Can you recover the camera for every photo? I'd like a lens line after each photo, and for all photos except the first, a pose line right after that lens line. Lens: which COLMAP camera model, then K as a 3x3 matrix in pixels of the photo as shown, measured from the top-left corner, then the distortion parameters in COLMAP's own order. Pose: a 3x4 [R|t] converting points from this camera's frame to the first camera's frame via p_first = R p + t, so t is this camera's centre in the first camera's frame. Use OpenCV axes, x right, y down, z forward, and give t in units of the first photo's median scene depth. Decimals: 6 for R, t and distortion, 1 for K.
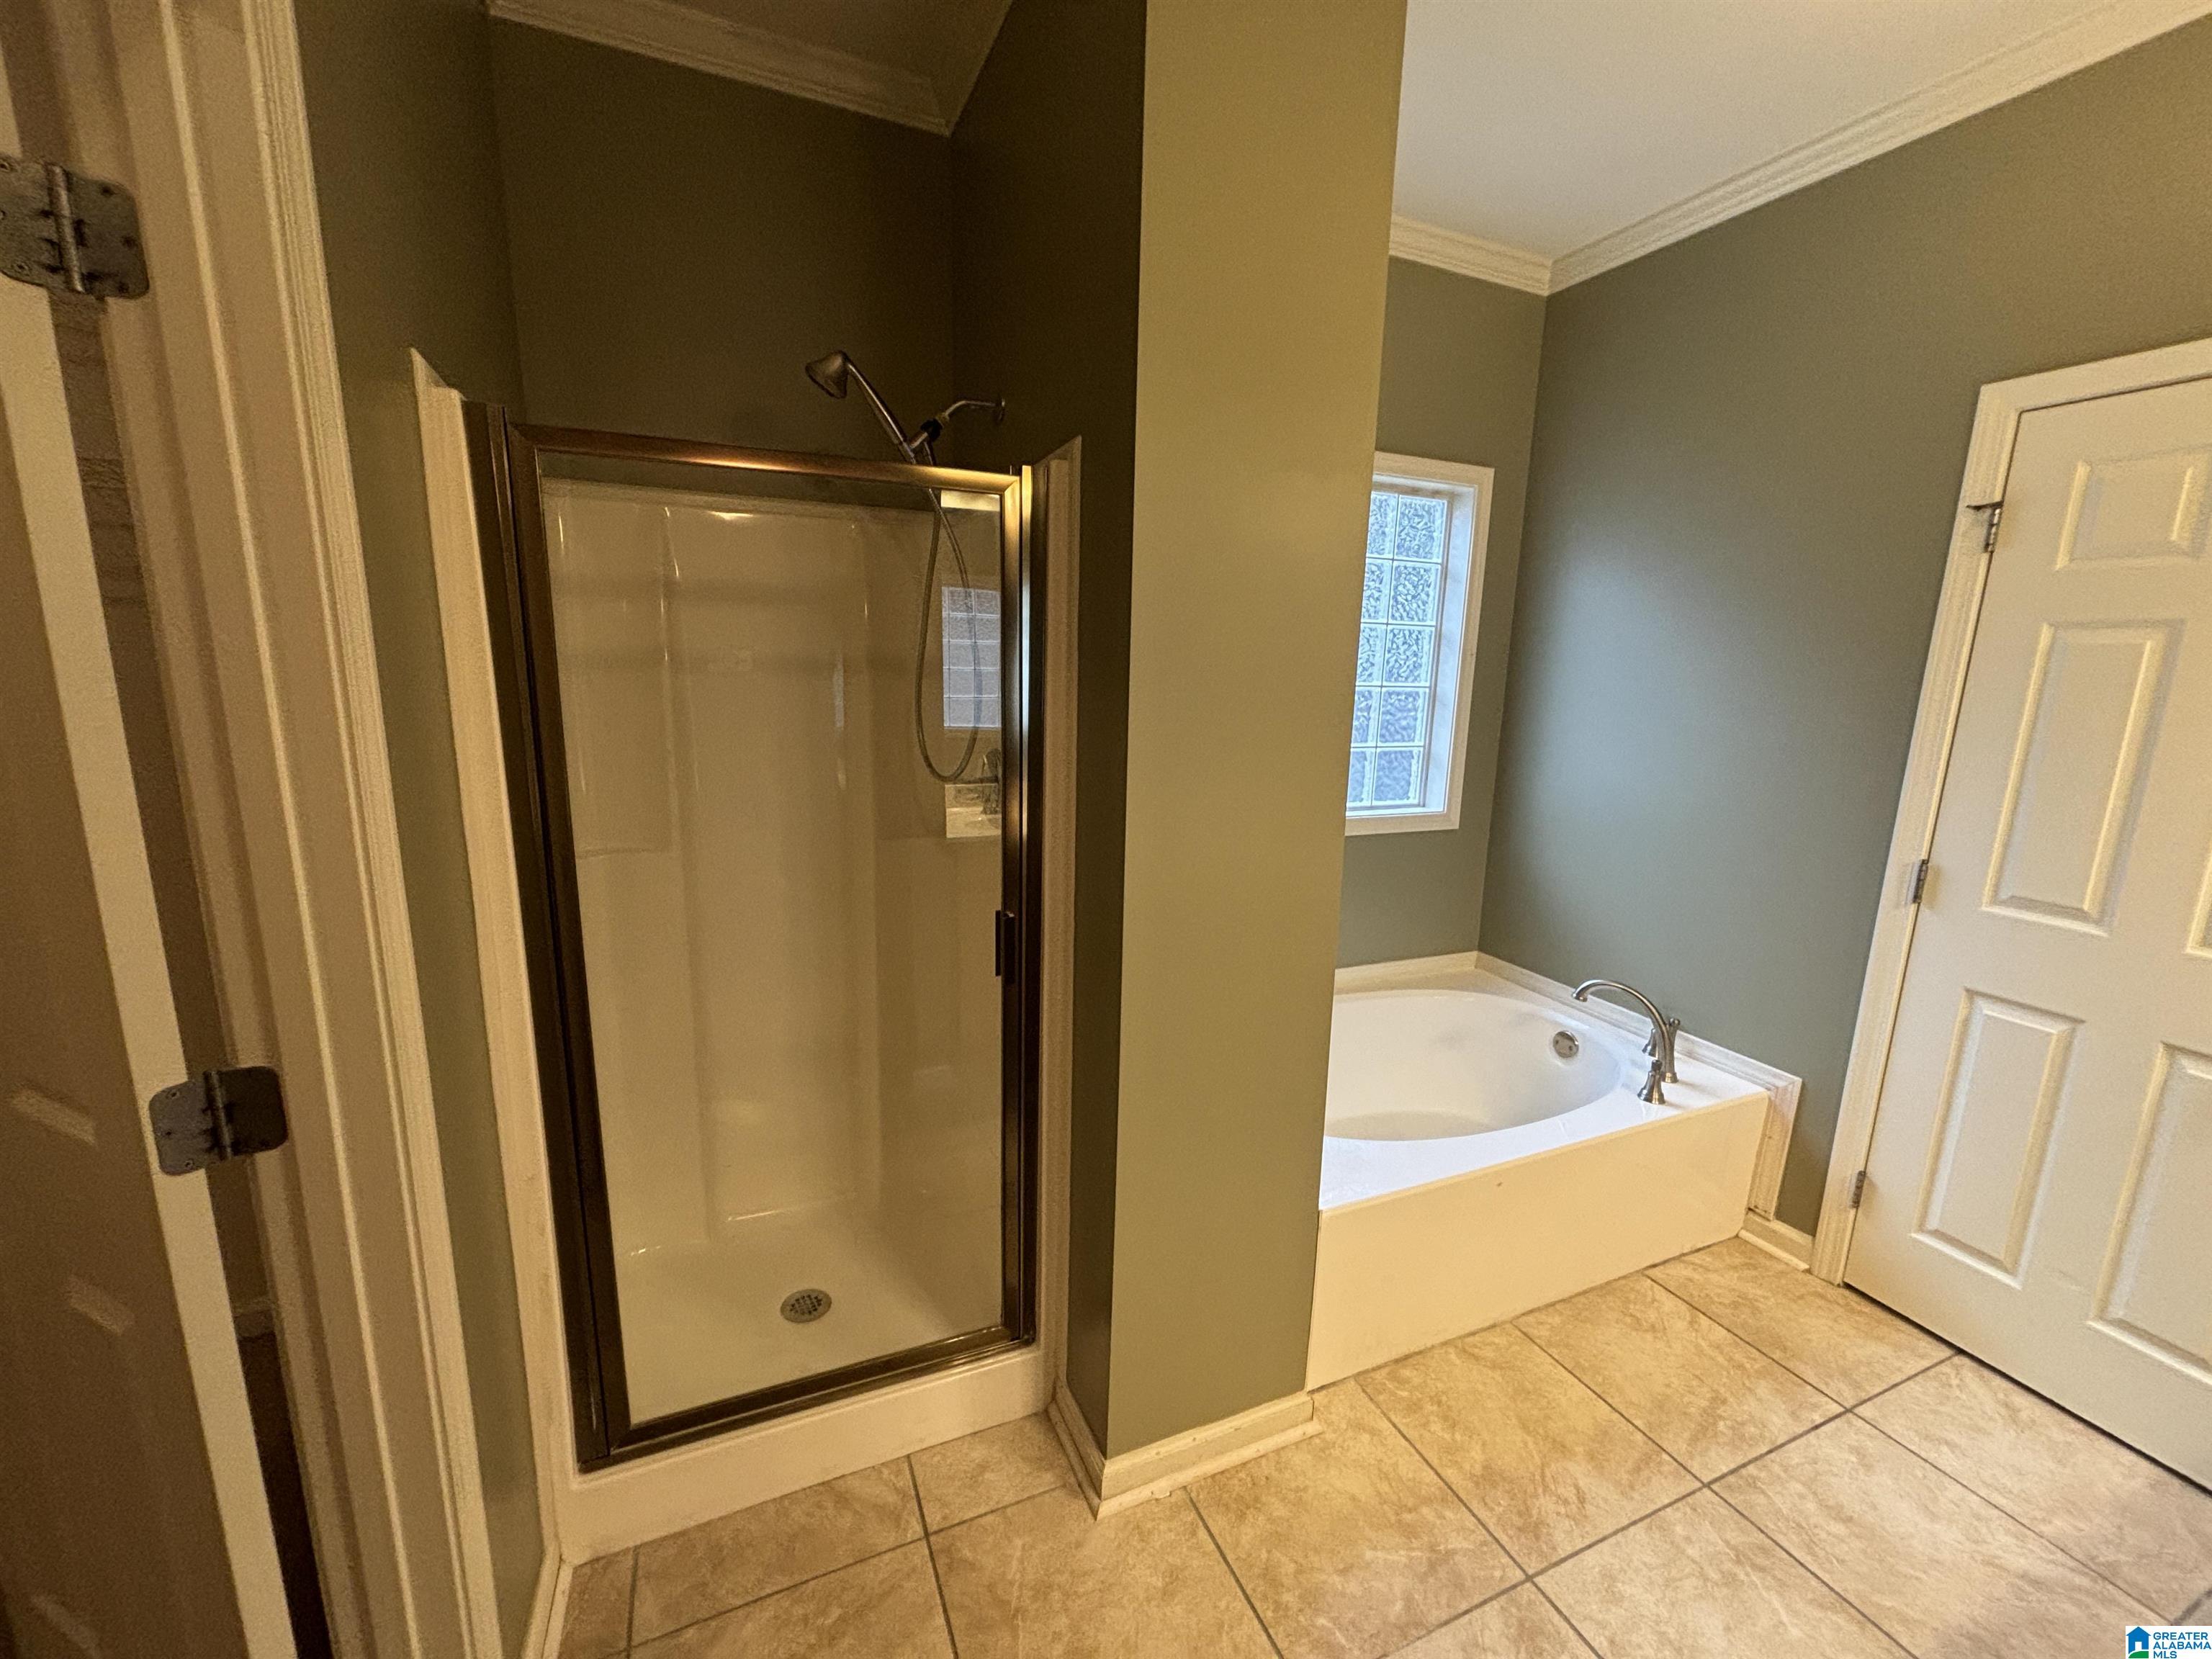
lens RADIAL K [[886.0, 0, 1098.2], [0, 886.0, 824.1], [0, 0, 1]] dist [0.004027, 0.000276]
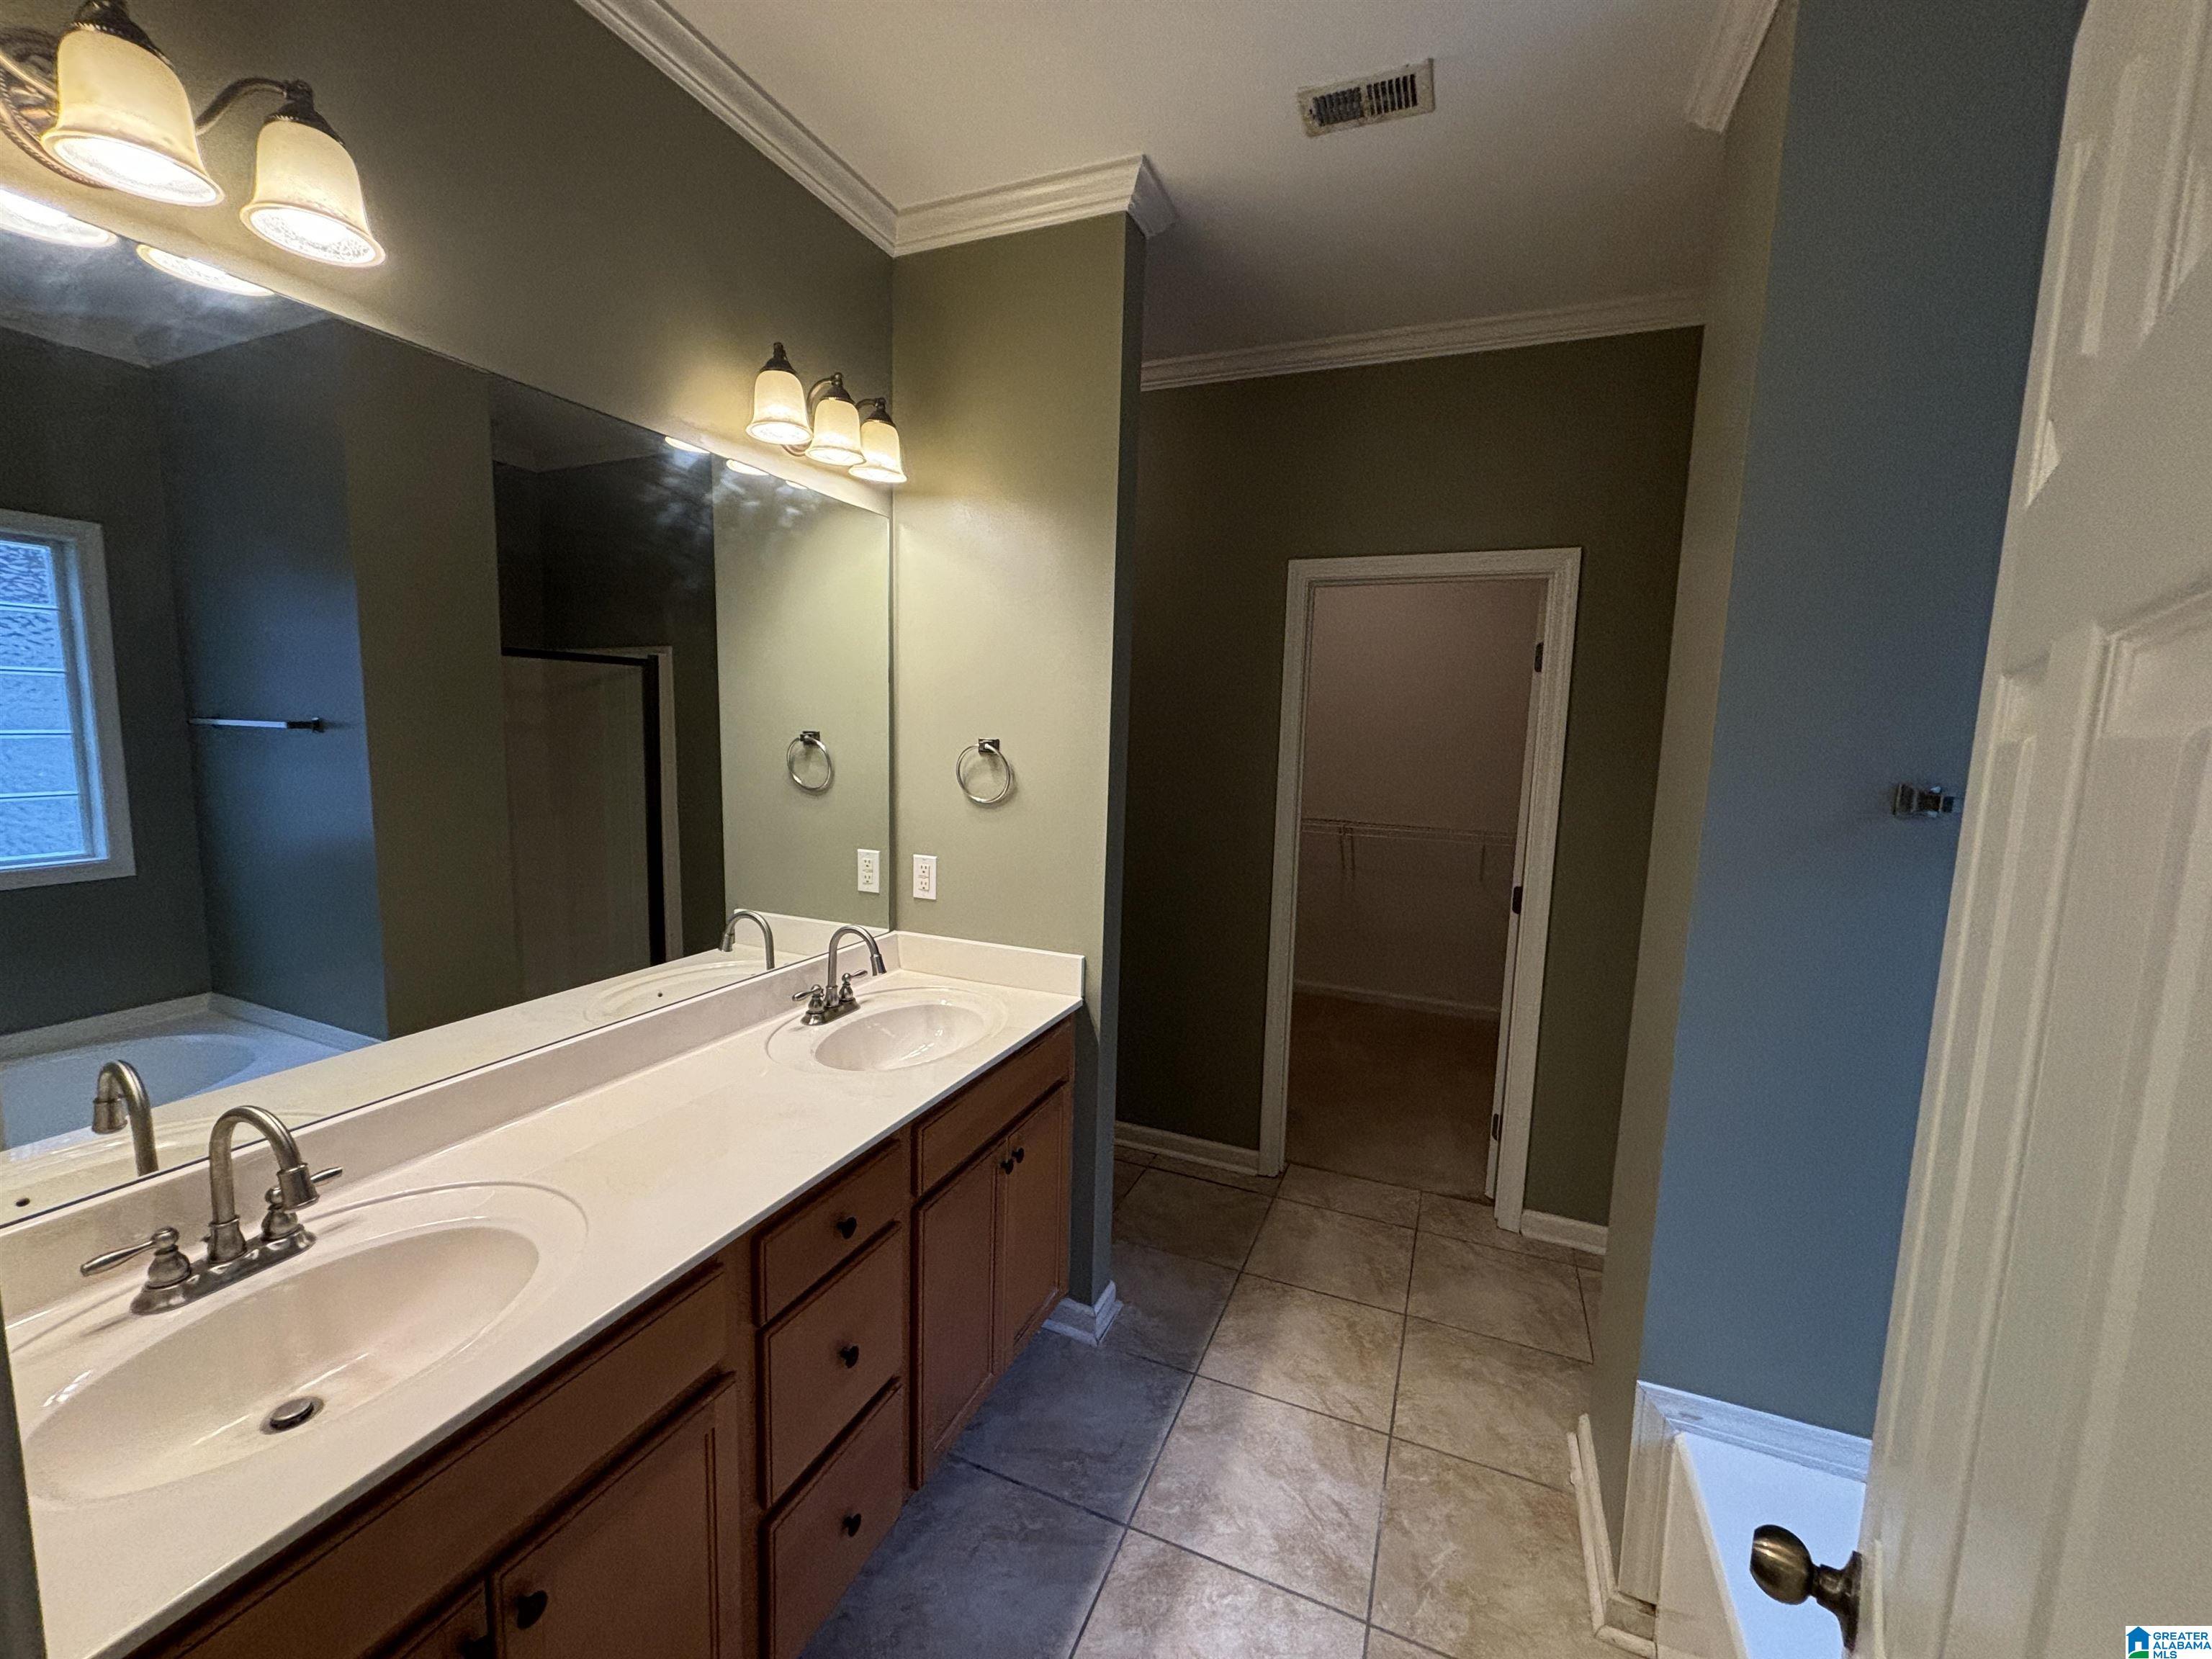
lens RADIAL K [[886.0, 0, 1106.5], [0, 886.0, 835.1], [0, 0, 1]] dist [0.004027, 0.000276]
pose [[-0.716221, 0.042120, -0.696601, 1.425451], [-0.173816, 0.955954, 0.236514, -0.247161], [0.675881, 0.290477, -0.677354, 1.251891]]
